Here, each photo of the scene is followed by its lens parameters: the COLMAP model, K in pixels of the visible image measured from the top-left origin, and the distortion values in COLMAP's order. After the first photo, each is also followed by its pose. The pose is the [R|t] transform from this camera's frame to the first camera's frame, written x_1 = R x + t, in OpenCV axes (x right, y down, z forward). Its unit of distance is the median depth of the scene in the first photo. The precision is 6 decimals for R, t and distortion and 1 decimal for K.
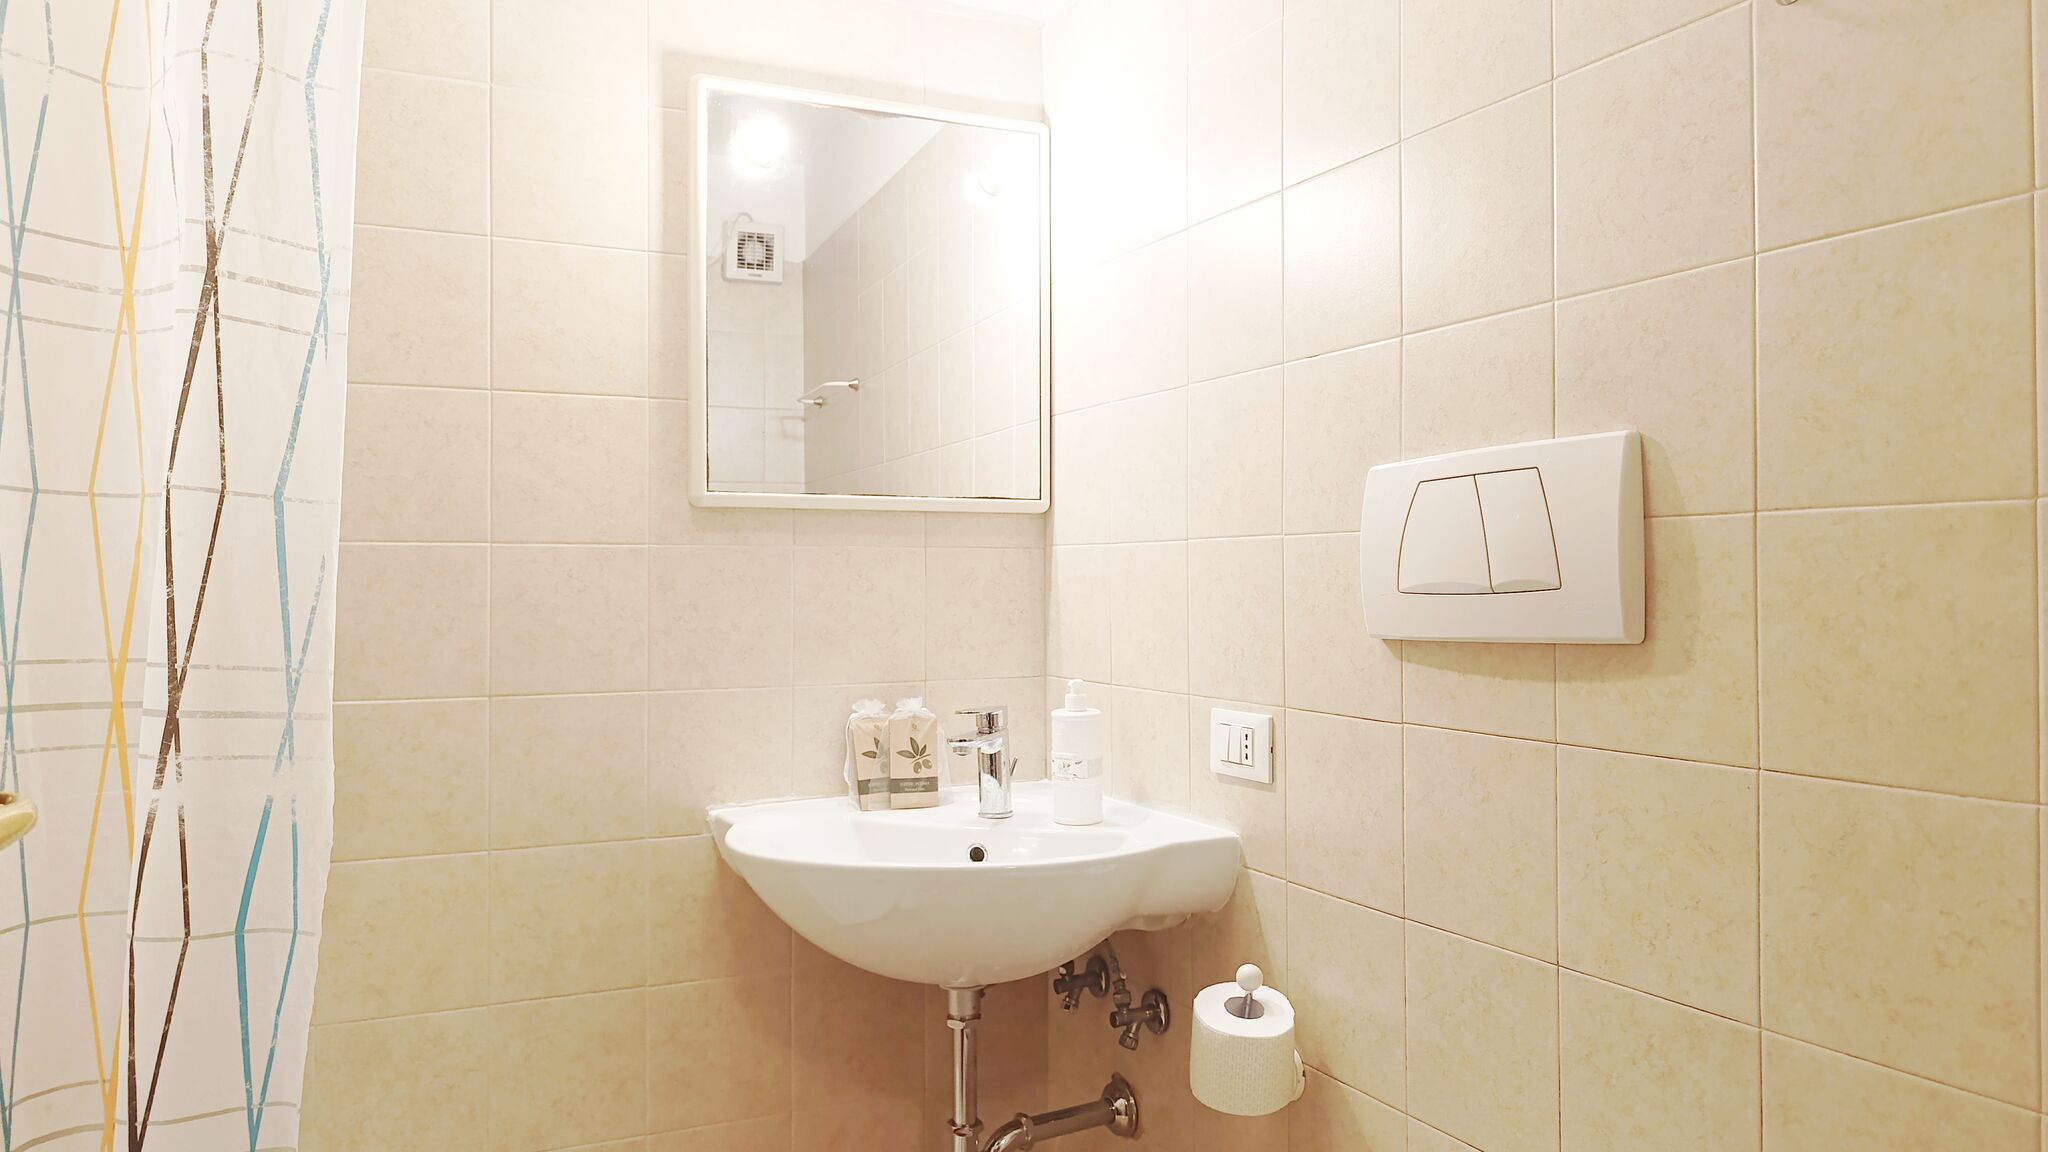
lens RADIAL K [[1411.9, 0, 1042.7], [0, 1411.9, 570.8], [0, 0, 1]] dist [0.054180, -0.058984]
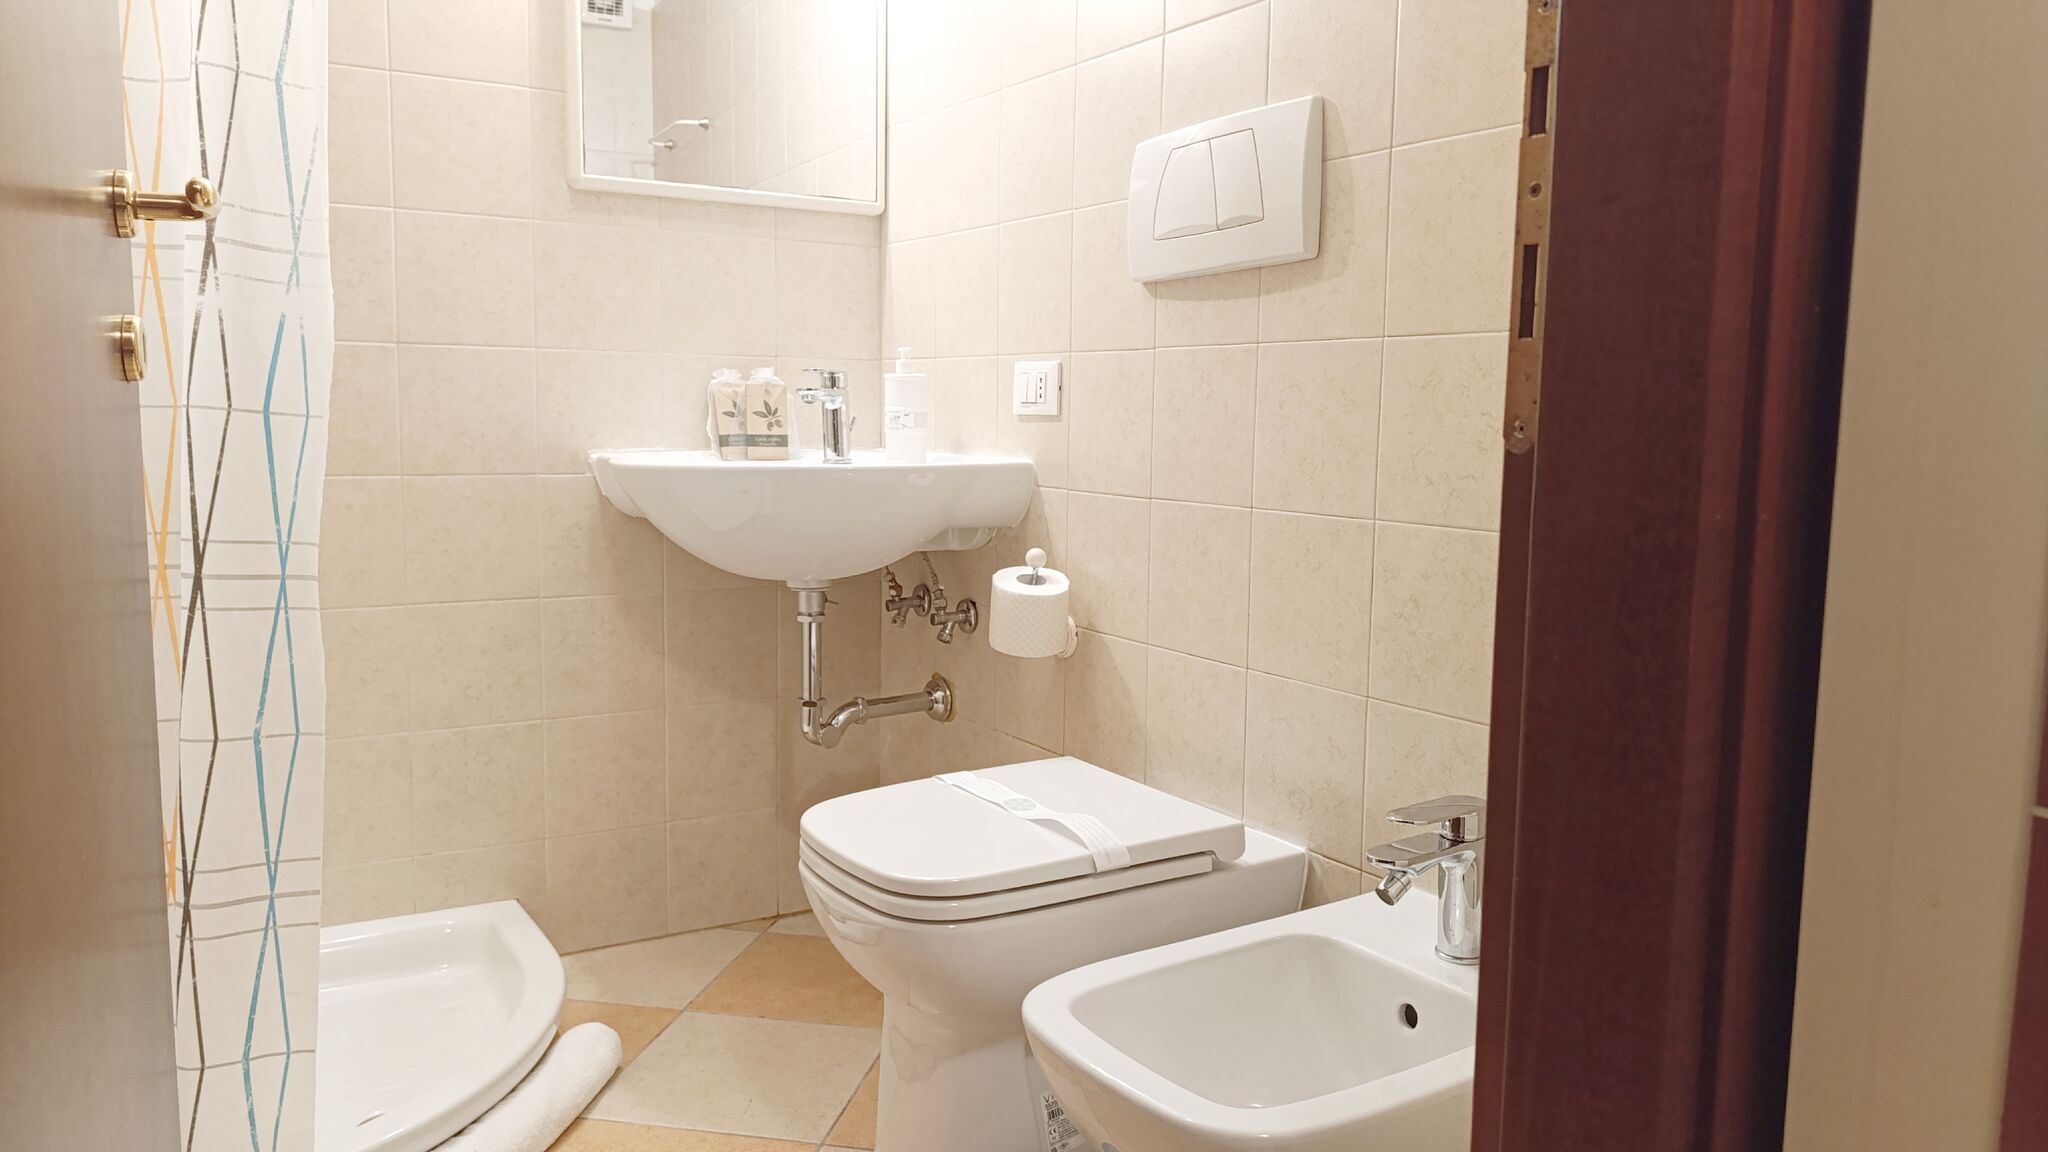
lens RADIAL K [[1410.8, 0, 1027.8], [0, 1410.8, 559.7], [0, 0, 1]] dist [0.052116, -0.055601]
pose [[0.994904, 0.007238, 0.100565, 0.009711], [-0.018685, 0.993379, 0.113350, 0.144525], [-0.099078, -0.114651, 0.988453, -0.261766]]
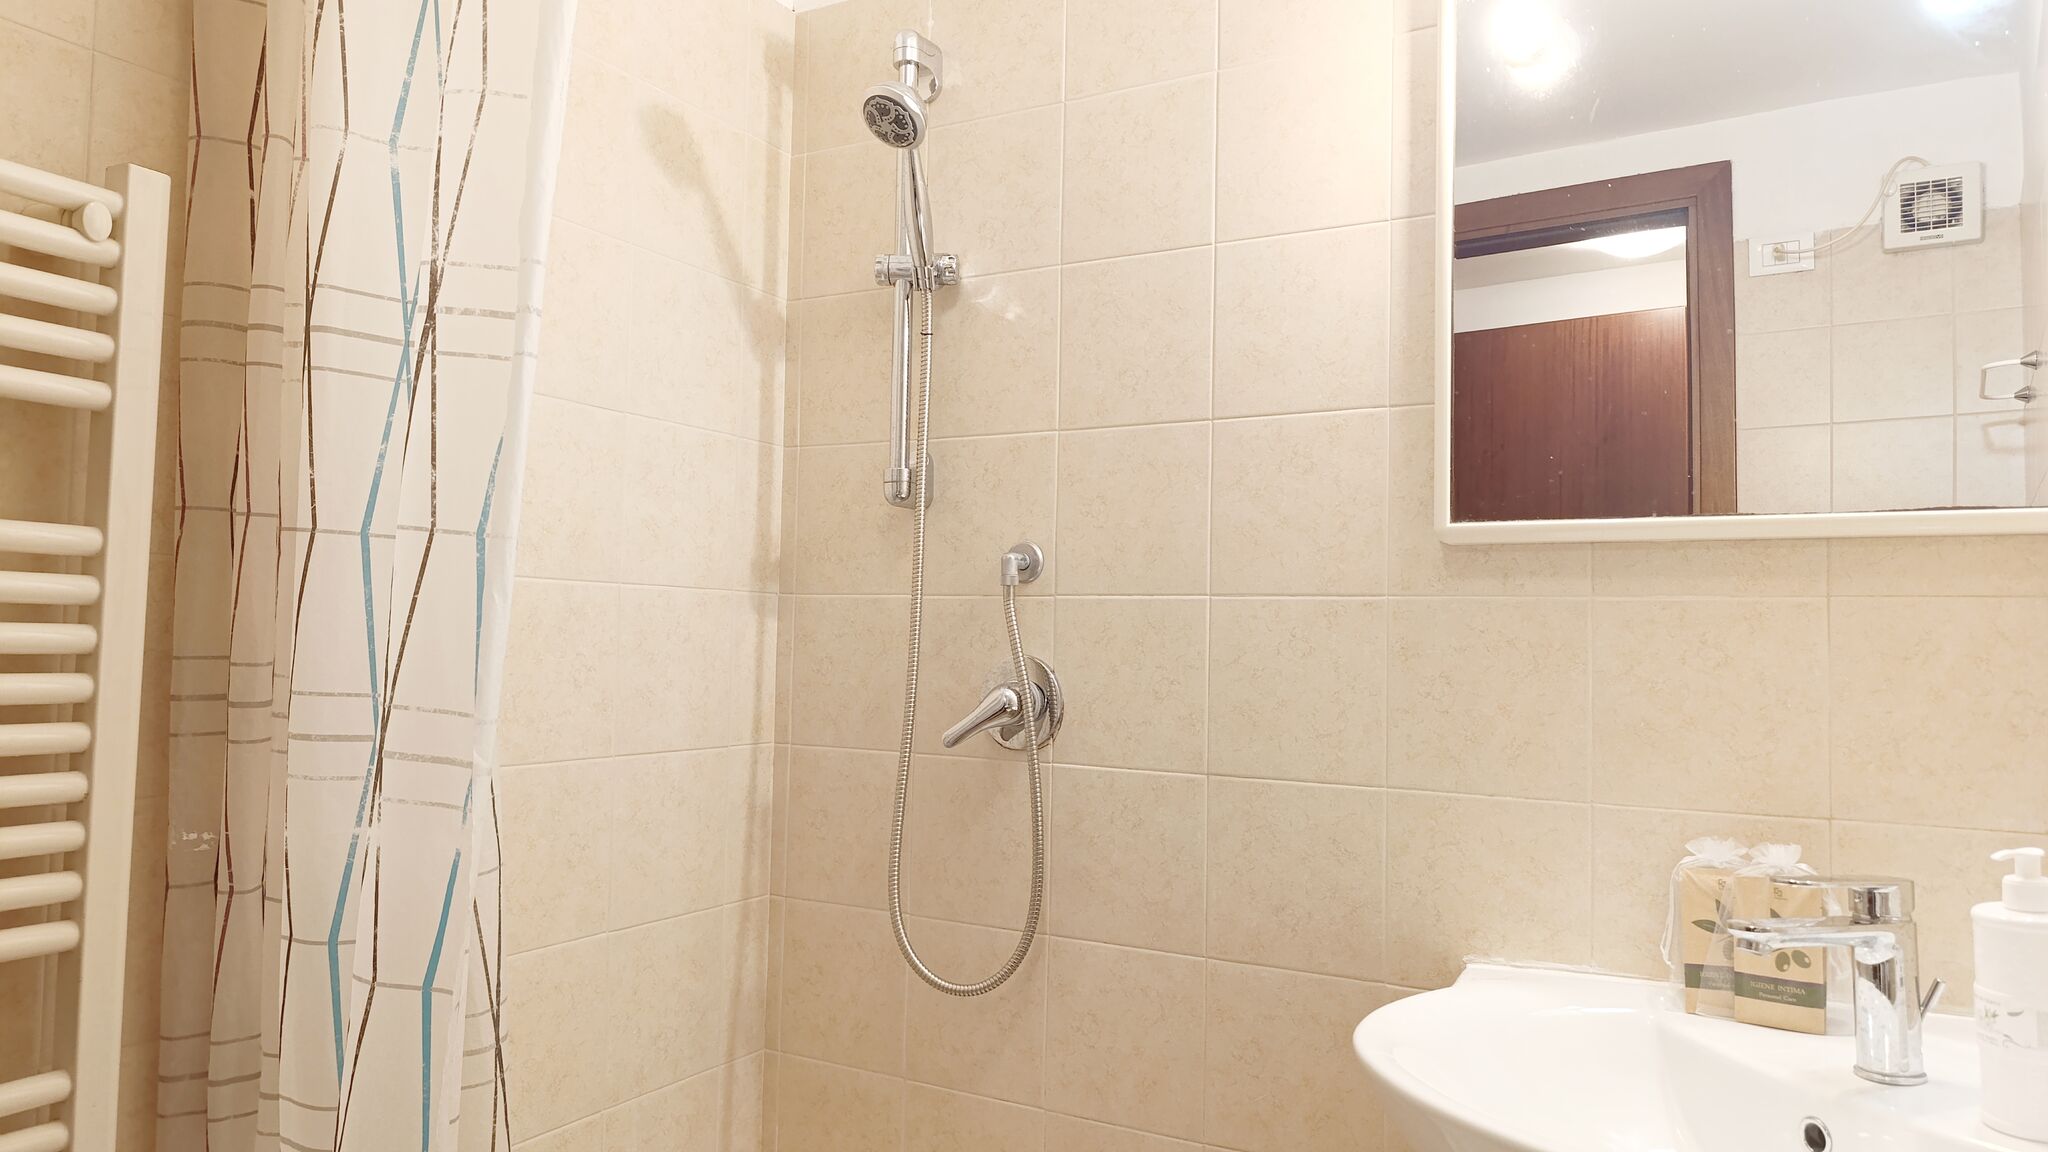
lens RADIAL K [[1411.9, 0, 1042.7], [0, 1411.9, 570.8], [0, 0, 1]] dist [0.054180, -0.058984]
pose [[0.577802, -0.029222, -0.815653, 0.297205], [-0.015074, 0.998806, -0.046462, 0.007561], [0.816038, 0.039141, 0.576672, 0.497141]]
